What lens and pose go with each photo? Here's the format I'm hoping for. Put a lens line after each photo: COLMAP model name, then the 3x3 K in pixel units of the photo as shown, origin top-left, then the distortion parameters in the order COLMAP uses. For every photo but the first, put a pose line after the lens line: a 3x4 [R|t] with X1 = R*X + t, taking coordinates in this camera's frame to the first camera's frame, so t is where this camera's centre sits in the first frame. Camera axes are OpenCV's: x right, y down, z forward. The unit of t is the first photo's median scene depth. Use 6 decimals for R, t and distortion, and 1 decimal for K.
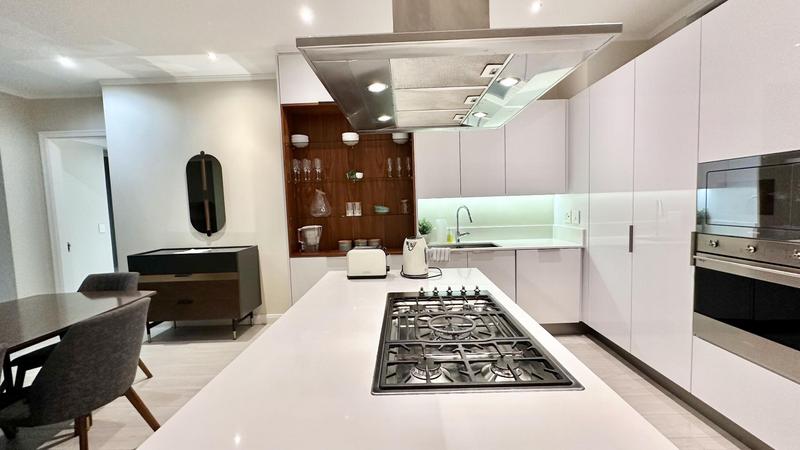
lens RADIAL K [[317.6, 0, 402.8], [0, 317.6, 222.4], [0, 0, 1]] dist [0.000188, -0.000582]
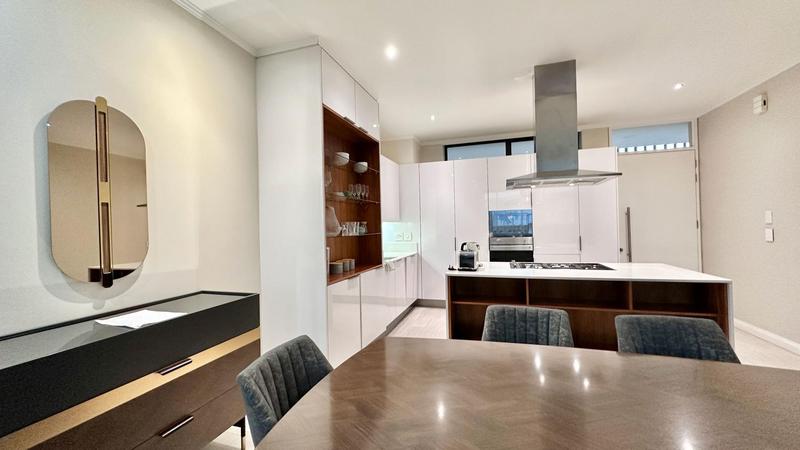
lens RADIAL K [[317.6, 0, 398.4], [0, 317.6, 226.0], [0, 0, 1]] dist [0.000188, -0.000582]
pose [[0.308661, 0.029970, 0.950700, -0.948648], [0.078477, 0.995293, -0.056855, 0.016471], [-0.947929, 0.092157, 0.304856, 0.492462]]
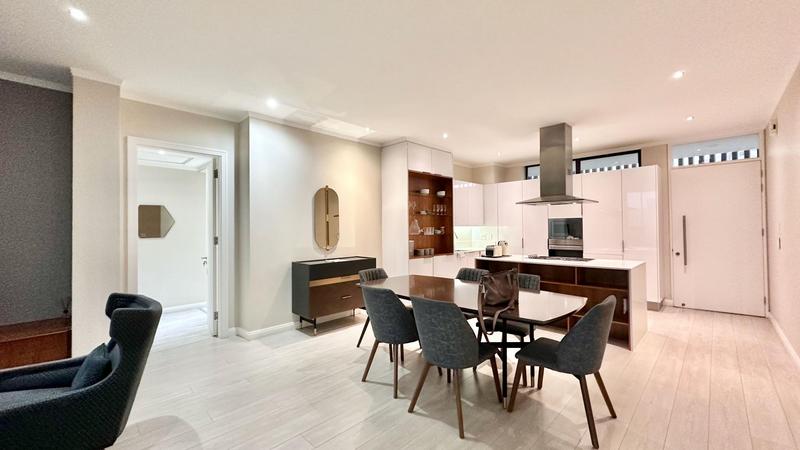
lens RADIAL K [[317.6, 0, 398.7], [0, 317.6, 223.9], [0, 0, 1]] dist [0.000188, -0.000582]
pose [[0.712262, 0.036669, 0.700955, -1.373184], [0.033539, 0.995716, -0.086168, 0.059908], [-0.701112, 0.084884, 0.707981, -0.133289]]
